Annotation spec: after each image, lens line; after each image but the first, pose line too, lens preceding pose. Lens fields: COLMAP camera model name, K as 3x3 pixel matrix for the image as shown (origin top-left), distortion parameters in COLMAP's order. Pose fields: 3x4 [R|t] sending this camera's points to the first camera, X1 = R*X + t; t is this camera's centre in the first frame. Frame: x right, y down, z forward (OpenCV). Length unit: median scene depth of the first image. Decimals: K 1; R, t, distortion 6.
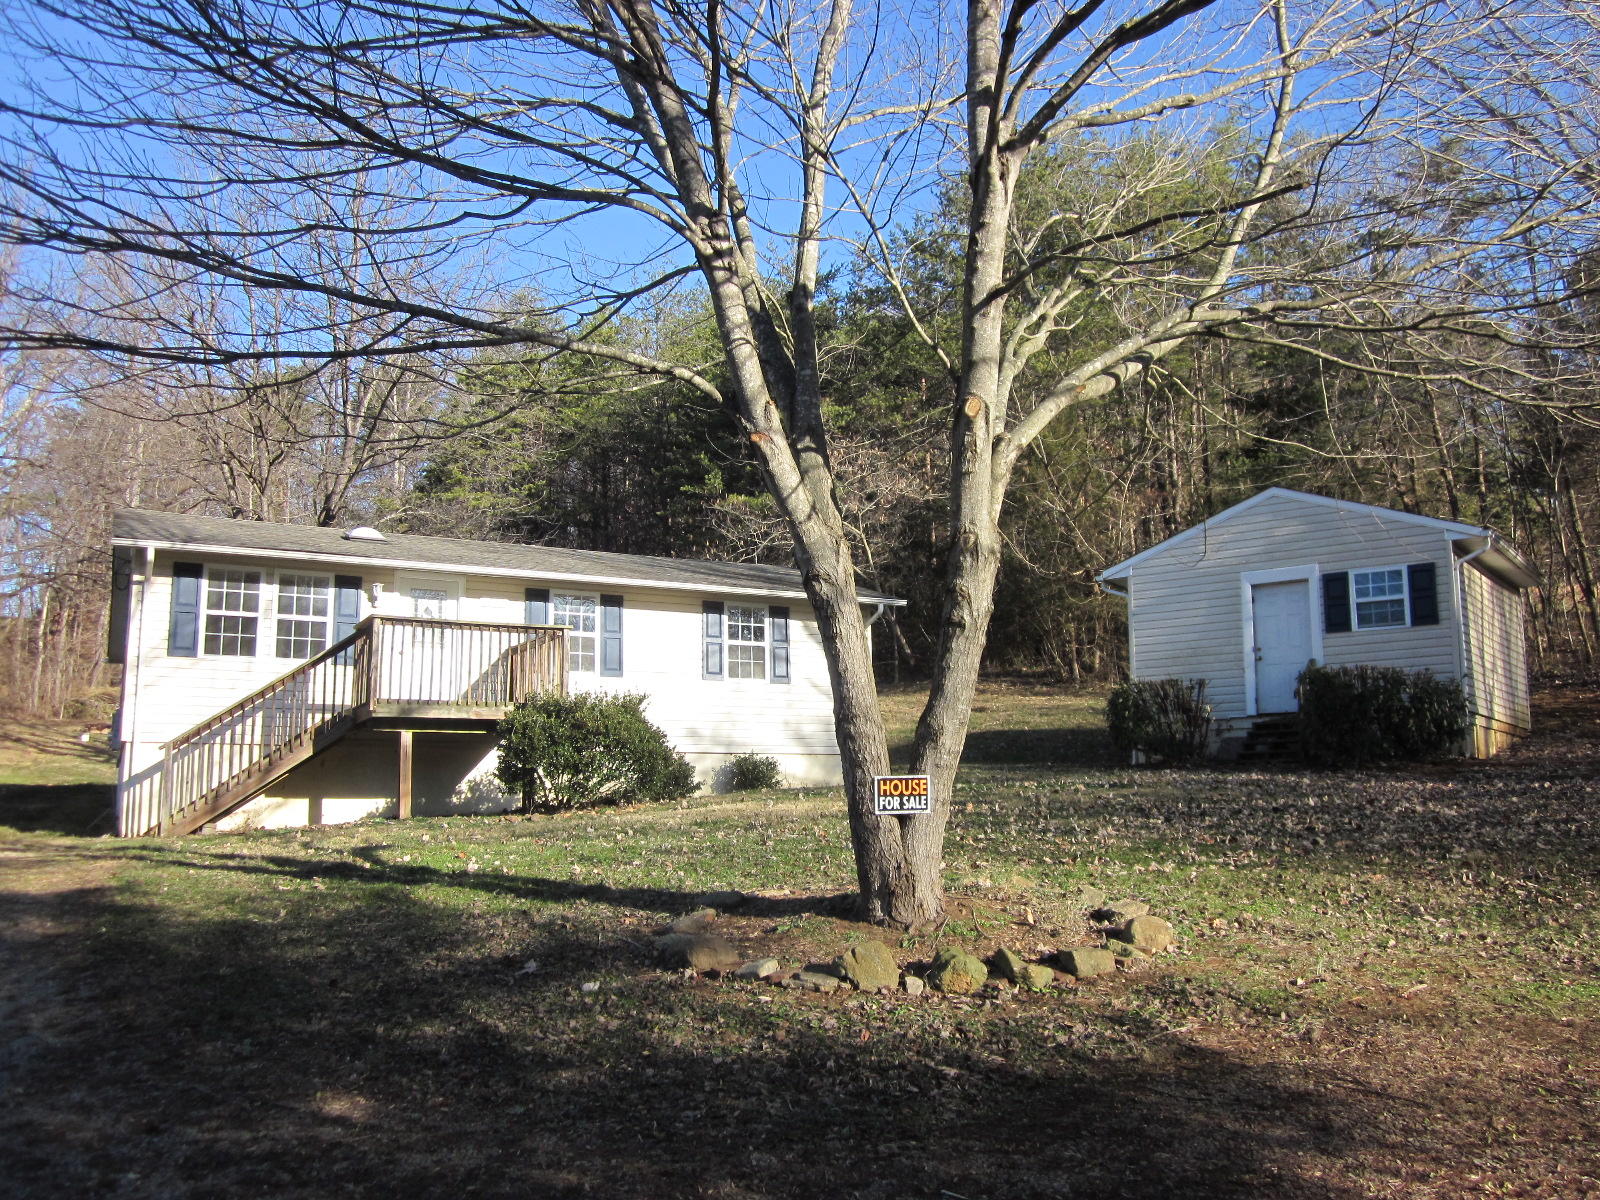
lens RADIAL K [[1337.8, 0, 801.9], [0, 1337.8, 594.5], [0, 0, 1]] dist [-0.041397, 0.013969]
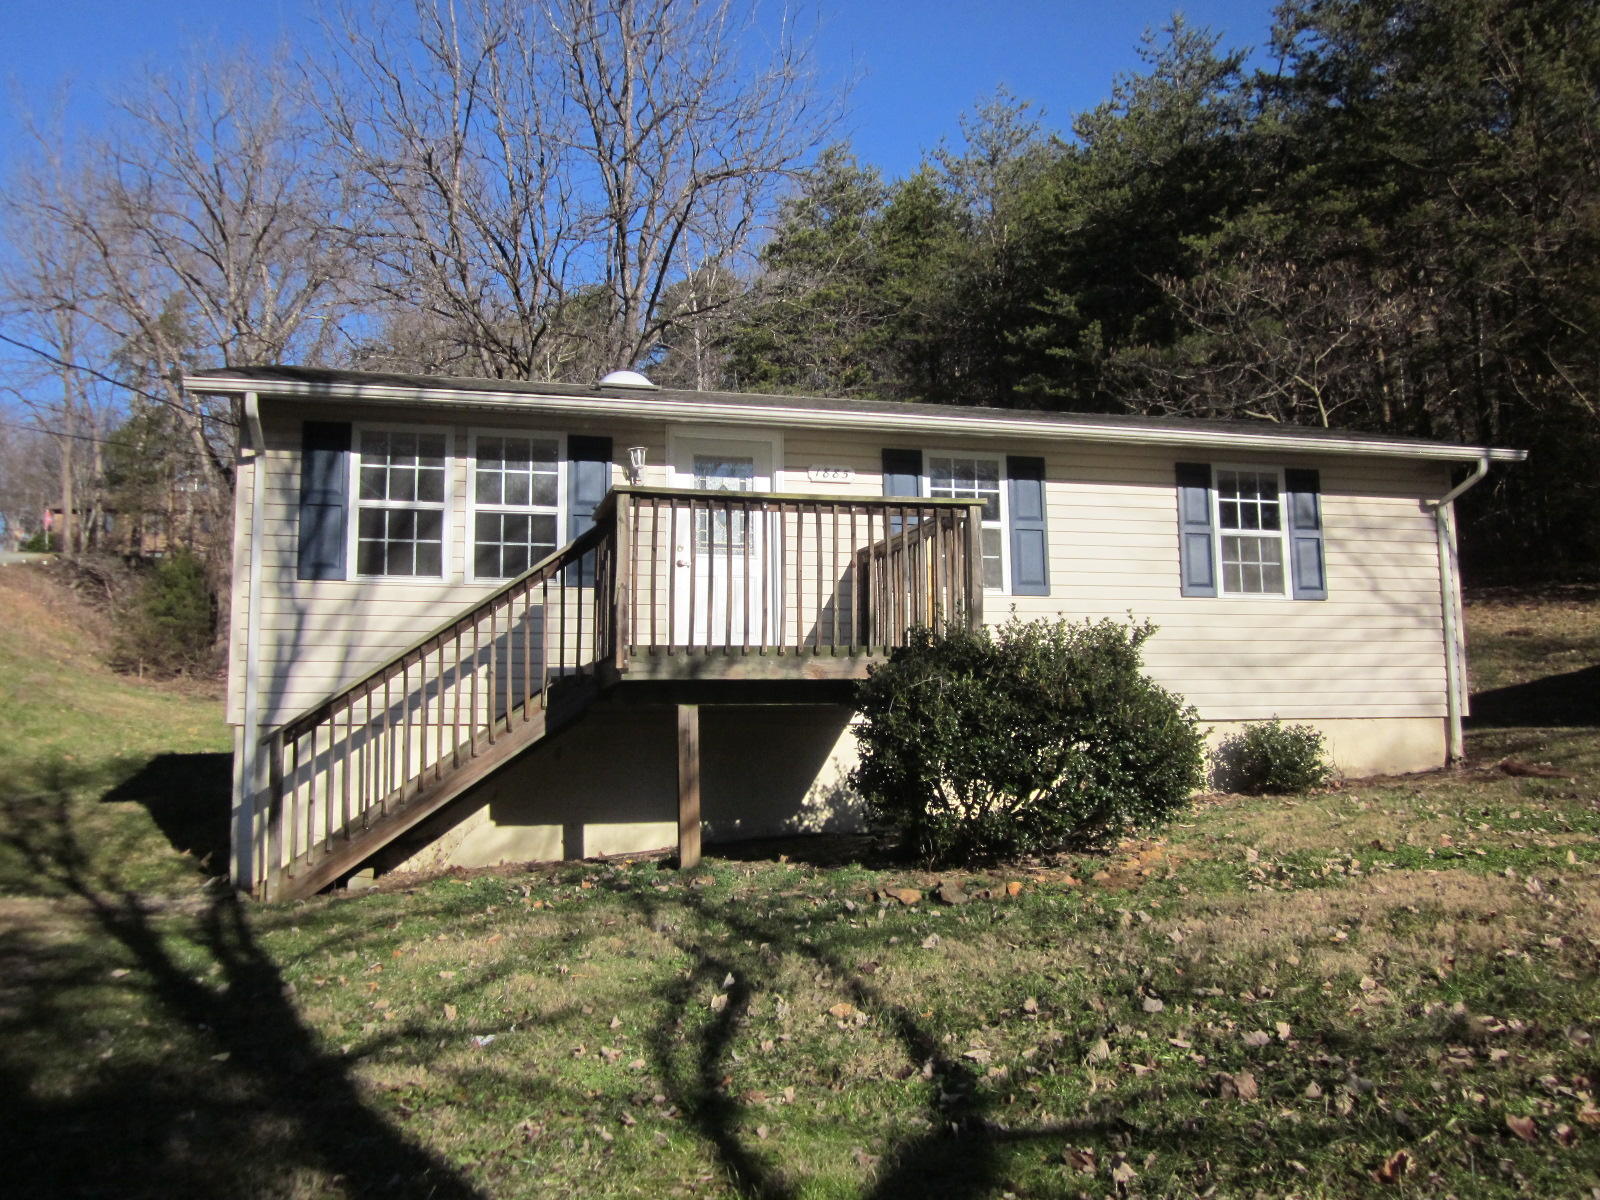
lens RADIAL K [[1423.0, 0, 796.2], [0, 1423.0, 591.6], [0, 0, 1]] dist [-0.001726, 0.007161]
pose [[0.972419, -0.025519, -0.231841, -0.110868], [0.038054, 0.998036, 0.049757, 0.027797], [0.230116, -0.057207, 0.971480, 0.419476]]
